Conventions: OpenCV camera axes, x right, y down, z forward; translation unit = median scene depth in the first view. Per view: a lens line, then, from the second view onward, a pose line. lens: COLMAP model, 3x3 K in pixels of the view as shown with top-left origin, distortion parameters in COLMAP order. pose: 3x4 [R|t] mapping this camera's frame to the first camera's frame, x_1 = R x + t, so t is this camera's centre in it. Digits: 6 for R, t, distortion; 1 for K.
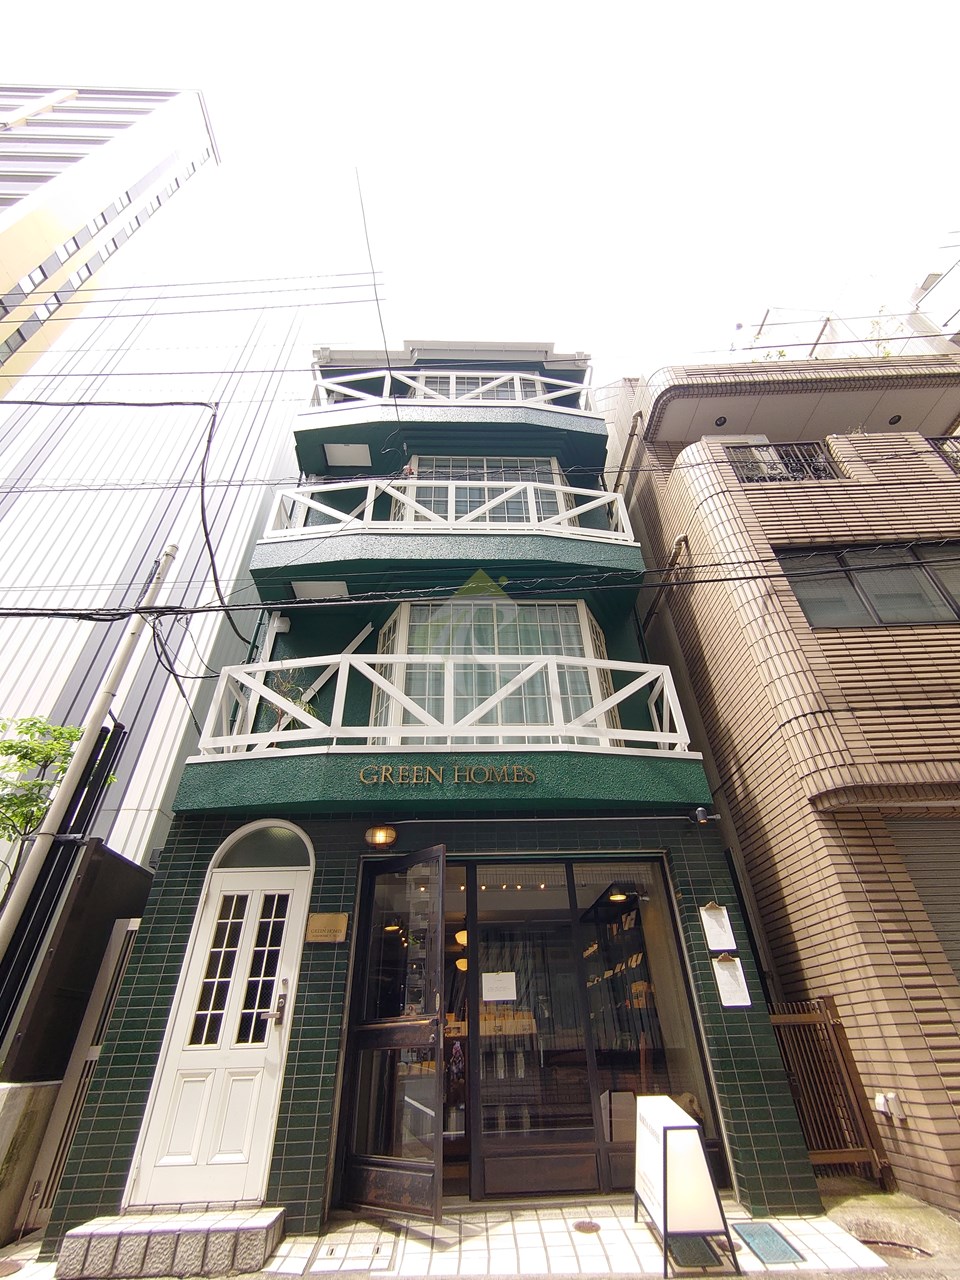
lens RADIAL K [[551.7, 0, 484.2], [0, 551.7, 639.8], [0, 0, 1]] dist [-0.002517, -0.001642]
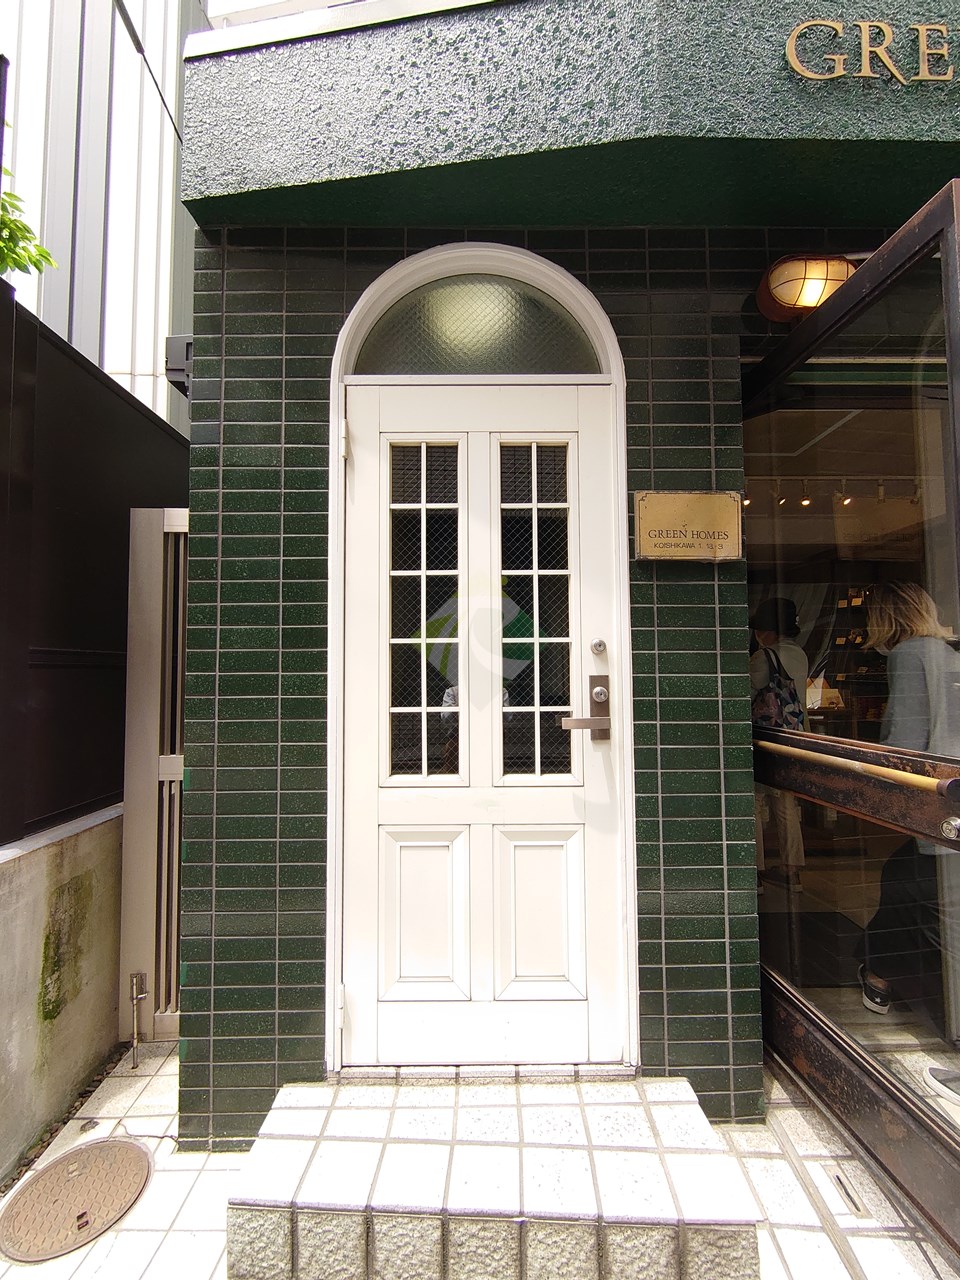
lens RADIAL K [[551.7, 0, 485.8], [0, 551.7, 641.2], [0, 0, 1]] dist [-0.002517, -0.001642]
pose [[0.999539, 0.022522, -0.020368, -0.439277], [-0.007066, 0.824838, 0.565324, 0.401058], [0.029532, -0.564920, 0.824617, 0.685994]]
